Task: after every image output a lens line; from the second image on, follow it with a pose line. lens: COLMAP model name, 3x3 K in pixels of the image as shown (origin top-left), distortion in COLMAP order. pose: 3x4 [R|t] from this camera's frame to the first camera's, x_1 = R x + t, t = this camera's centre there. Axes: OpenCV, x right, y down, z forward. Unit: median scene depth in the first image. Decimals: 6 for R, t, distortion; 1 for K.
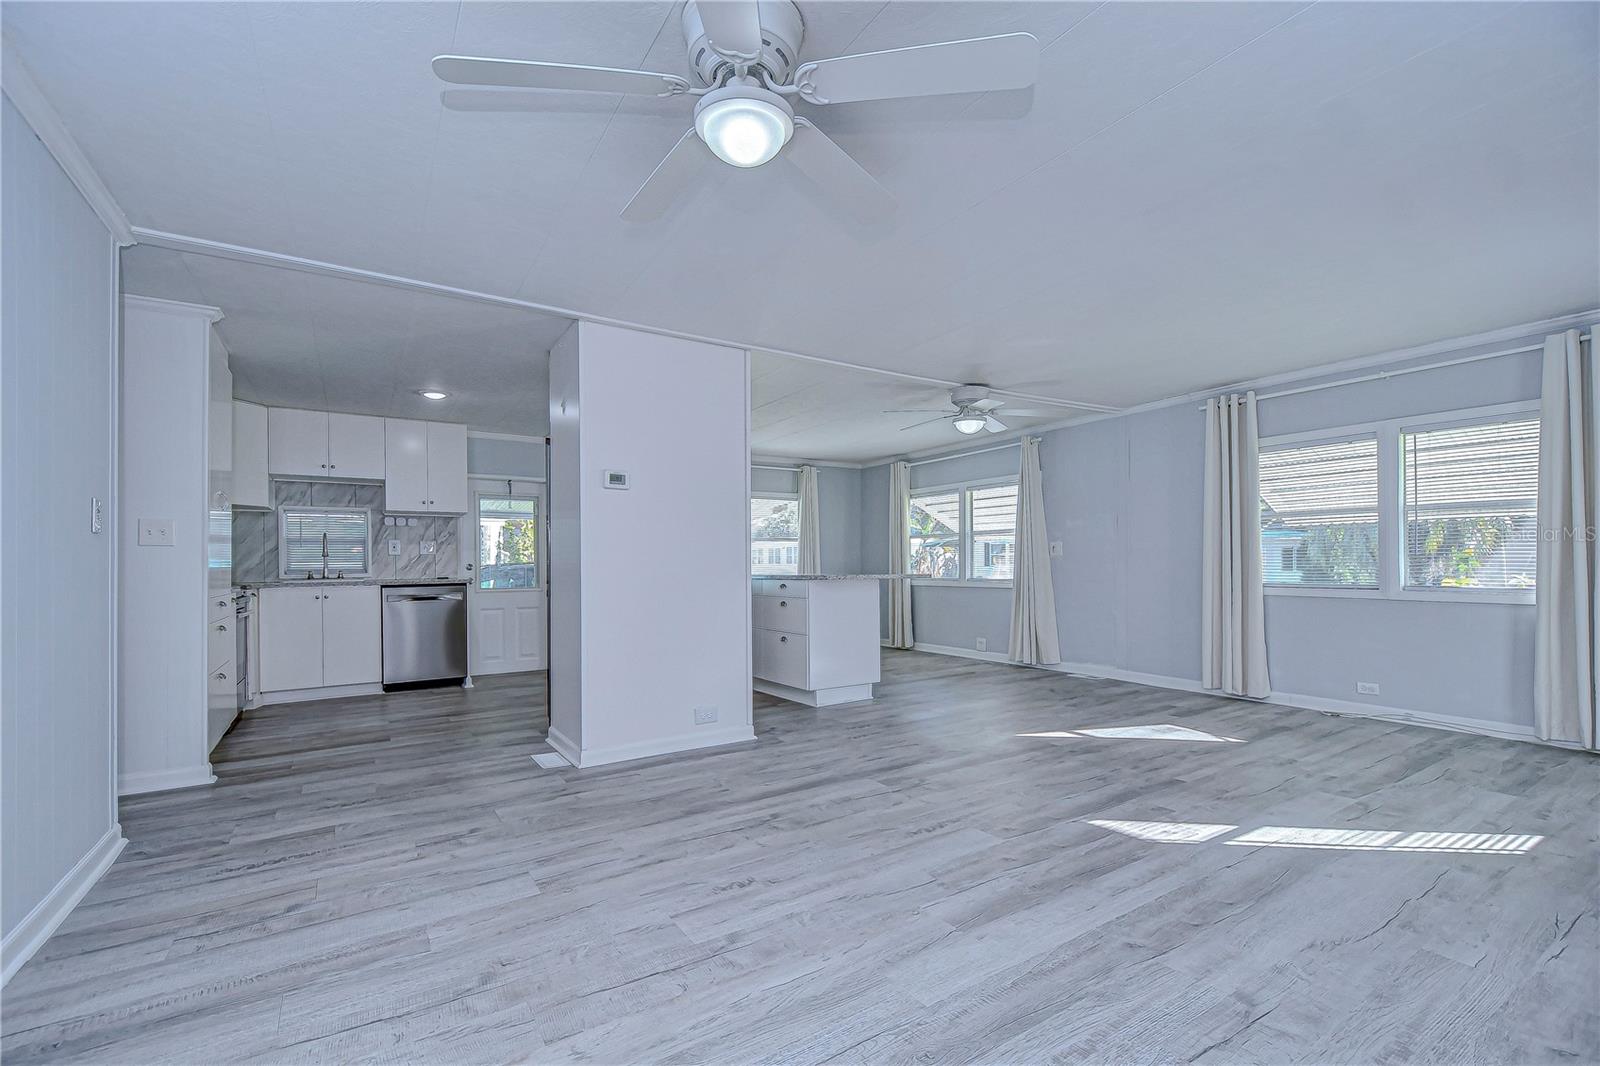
lens RADIAL K [[696.4, 0, 801.6], [0, 696.4, 559.2], [0, 0, 1]] dist [0.001883, -0.000552]
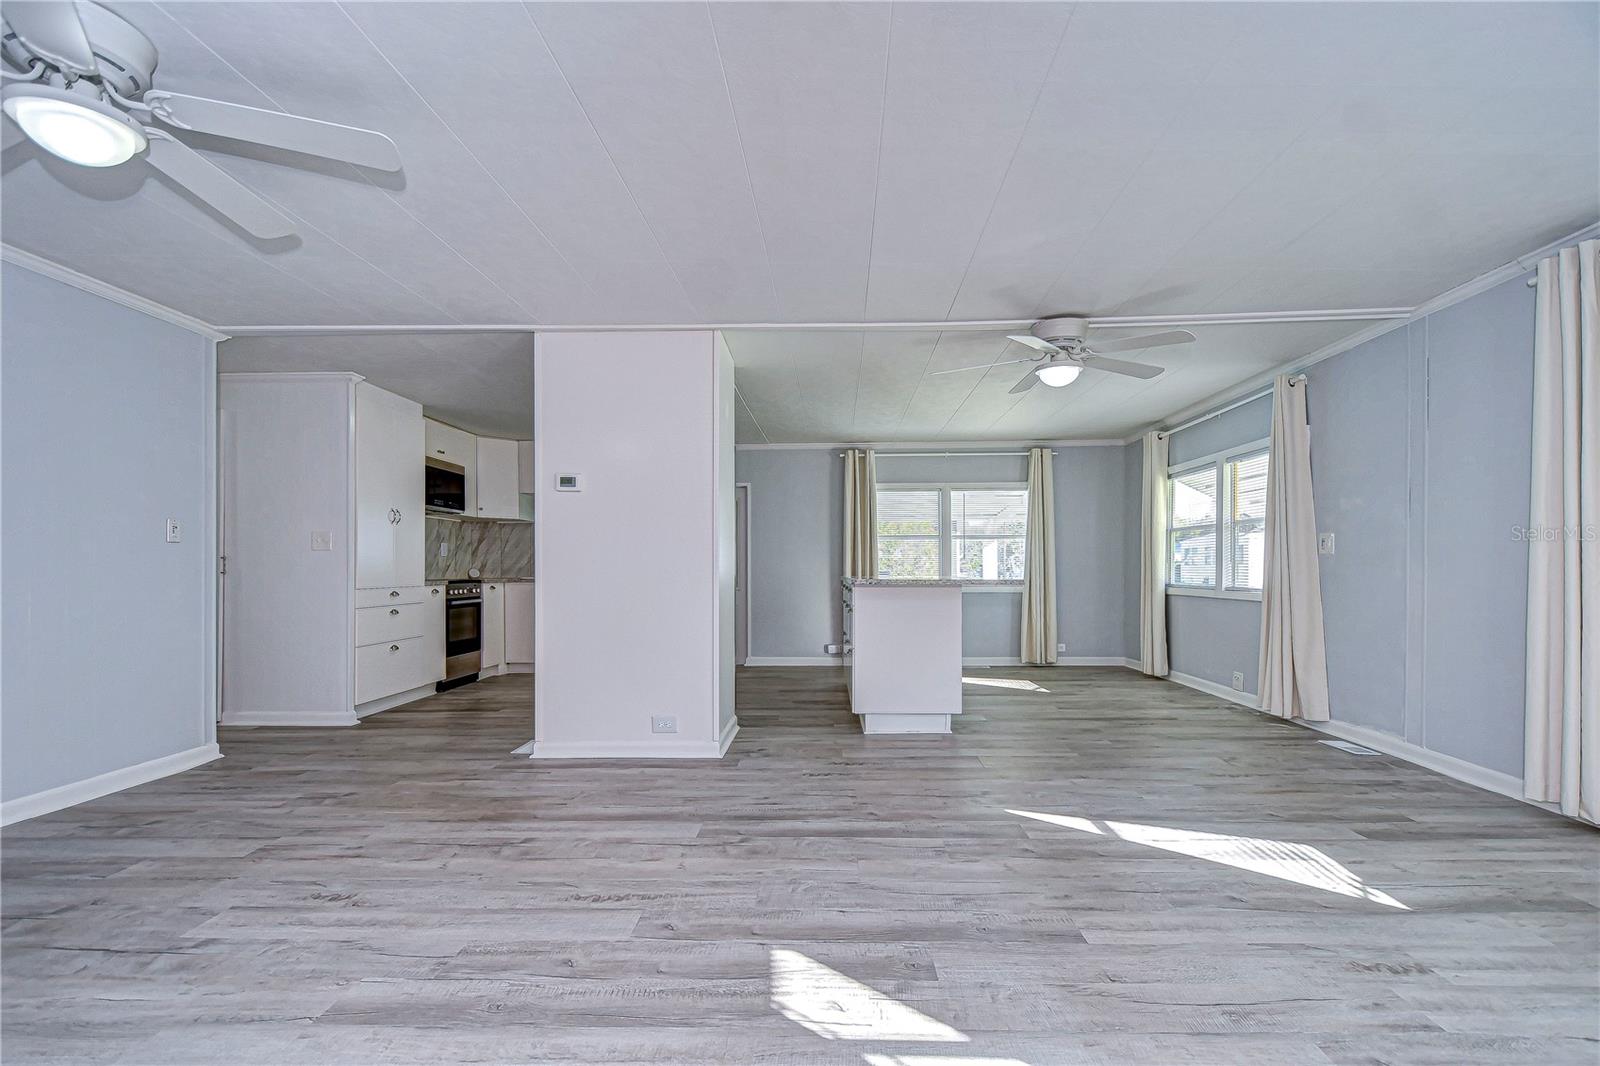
lens RADIAL K [[709.4, 0, 816.2], [0, 709.4, 562.5], [0, 0, 1]] dist [0.003028, -0.000872]
pose [[0.828138, 0.001085, -0.560523, 0.500003], [0.000776, 0.999995, 0.003083, 0.001043], [0.560524, -0.002989, 0.828133, 0.277441]]
